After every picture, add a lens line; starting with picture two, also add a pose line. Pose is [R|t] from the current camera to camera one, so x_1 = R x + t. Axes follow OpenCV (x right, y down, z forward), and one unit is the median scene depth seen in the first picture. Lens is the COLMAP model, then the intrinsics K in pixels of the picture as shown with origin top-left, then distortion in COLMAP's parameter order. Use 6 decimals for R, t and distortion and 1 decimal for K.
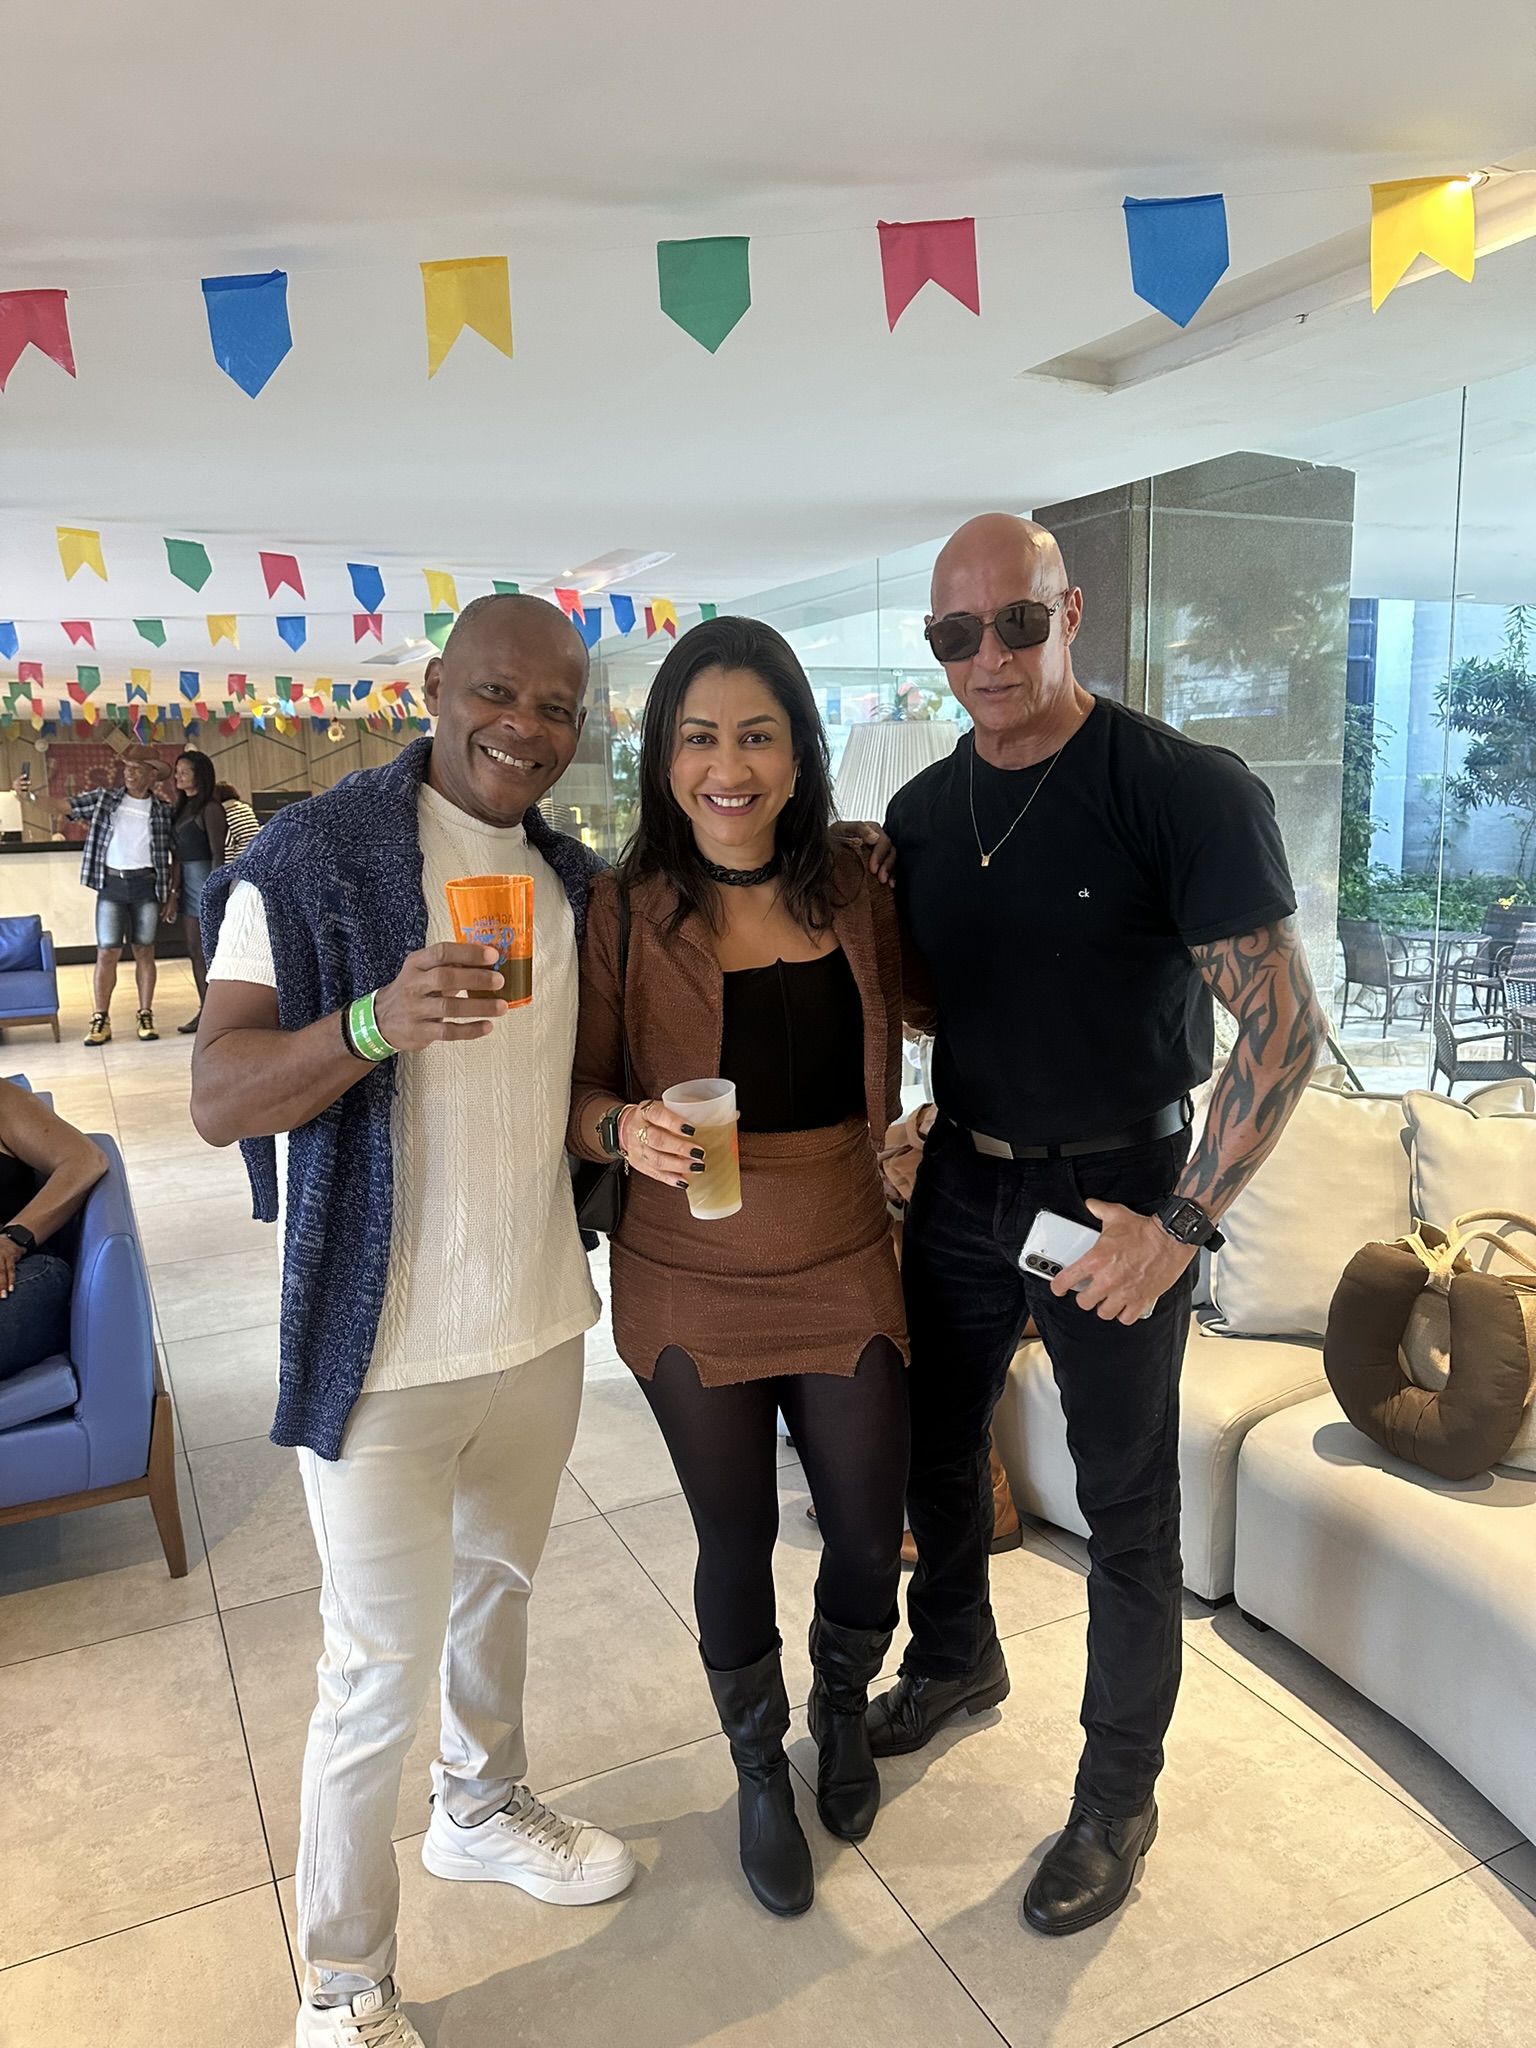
lens RADIAL K [[1442.3, 0, 778.5], [0, 1442.3, 1023.4], [0, 0, 1]] dist [0.047809, -0.052606]
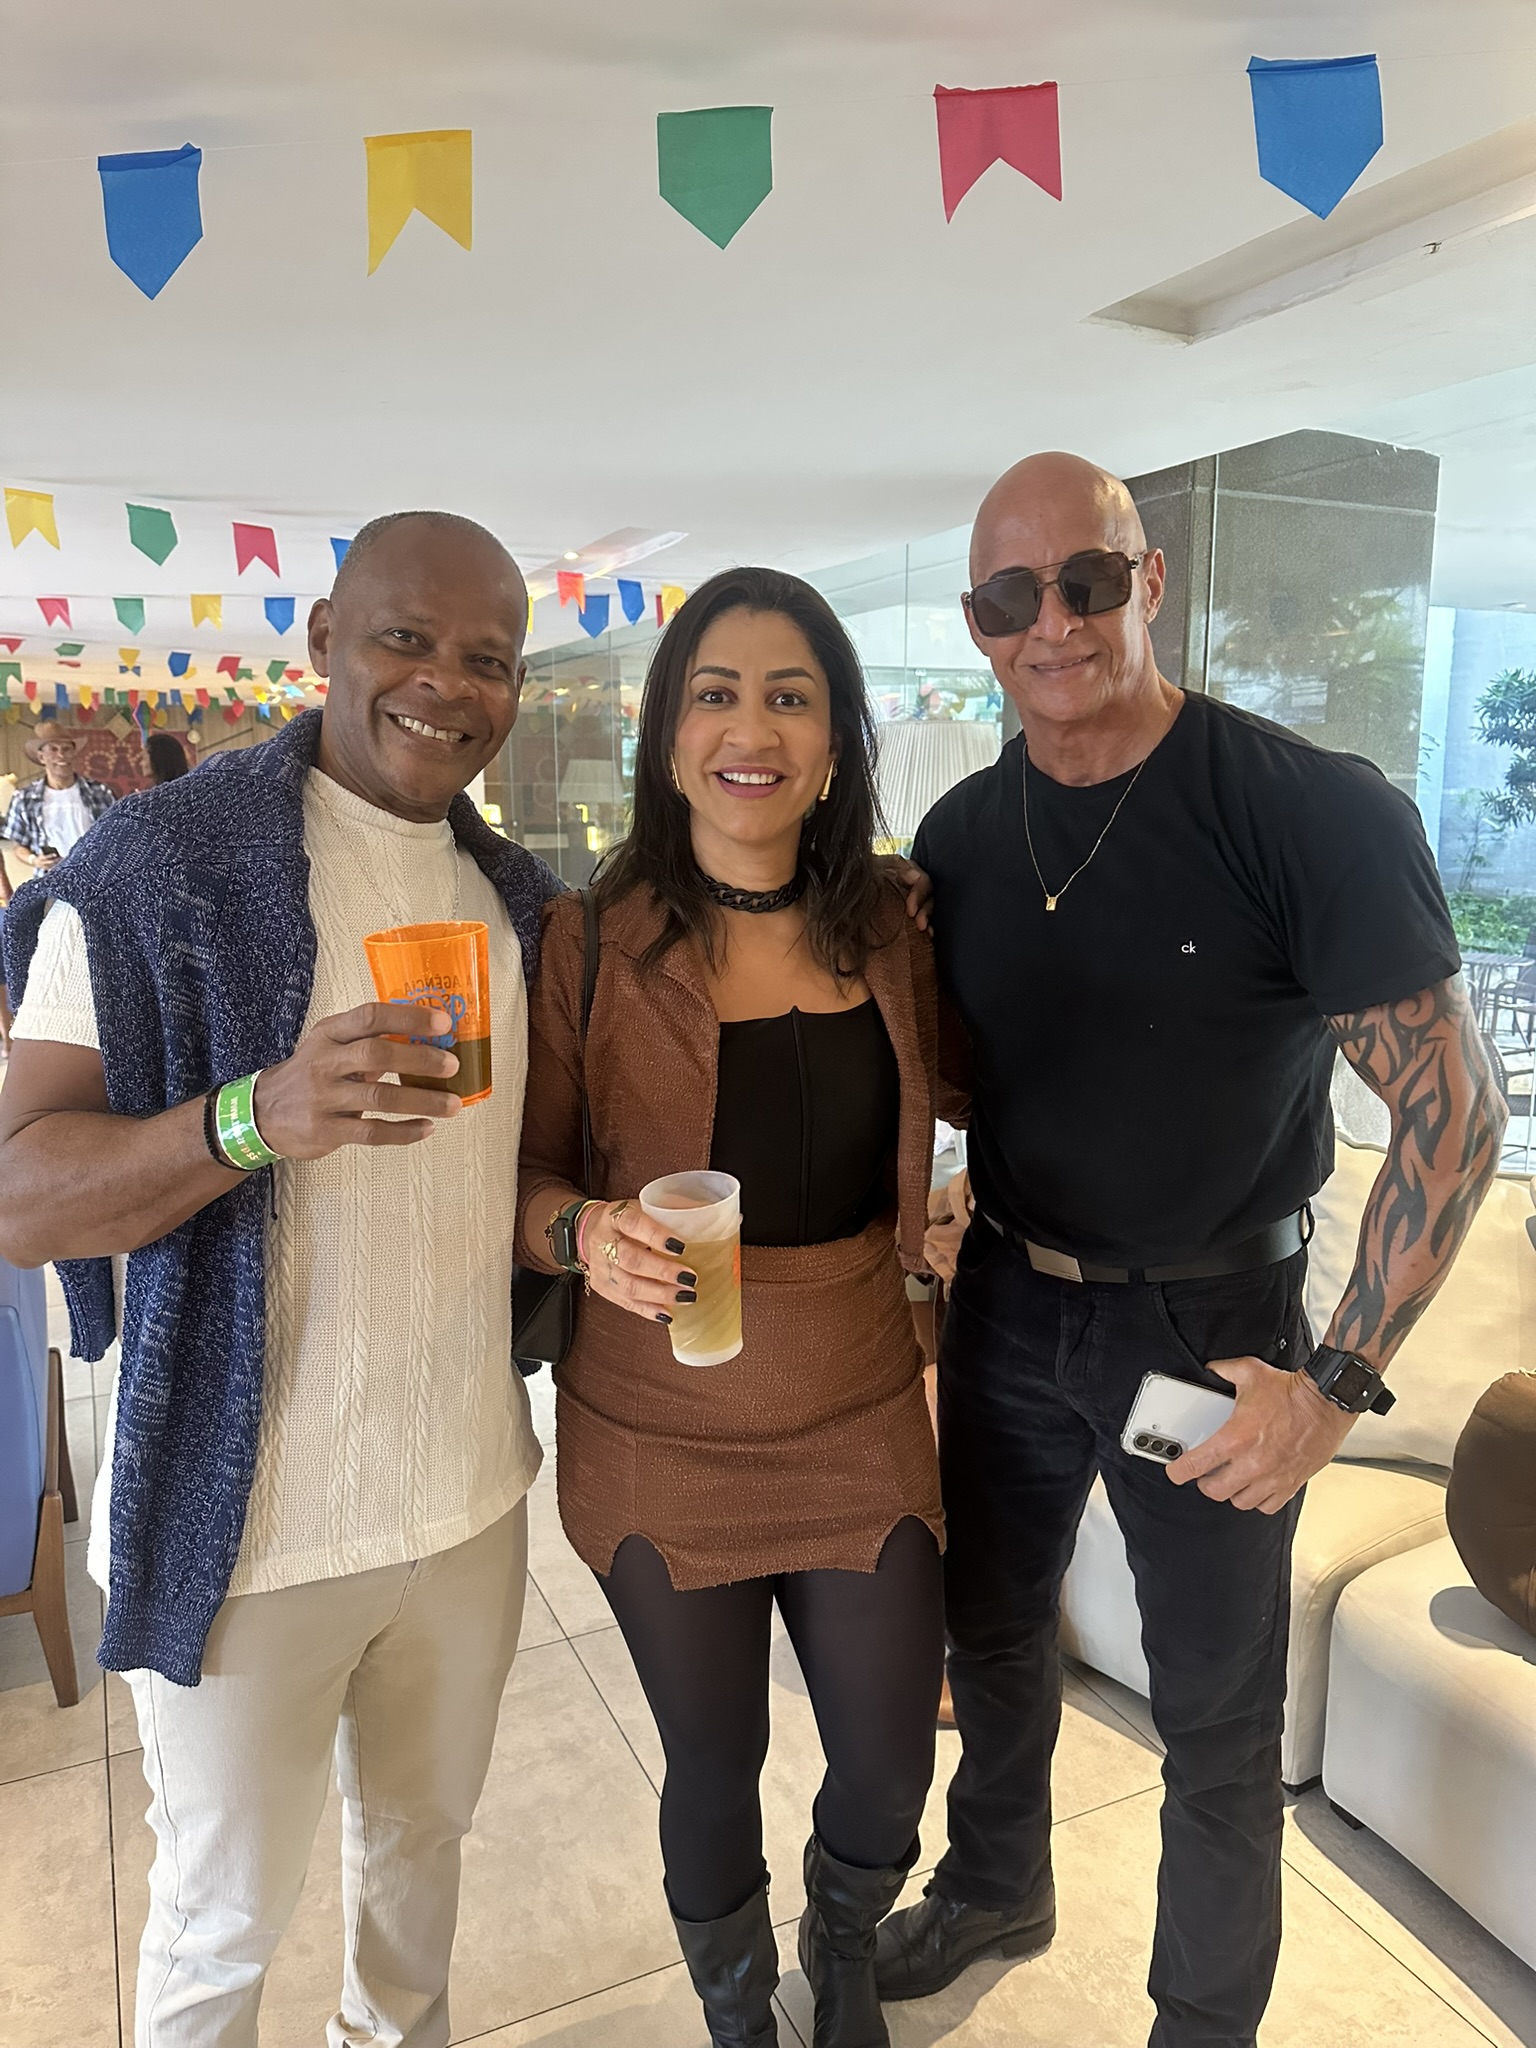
lens RADIAL K [[1442.3, 0, 774.3], [0, 1442.3, 1015.7], [0, 0, 1]] dist [0.047809, -0.052606]
pose [[0.999685, 0.022944, -0.010196, 0.000682], [-0.022995, 0.999723, -0.004939, -0.035946], [0.010080, 0.005172, 0.999936, 0.190024]]
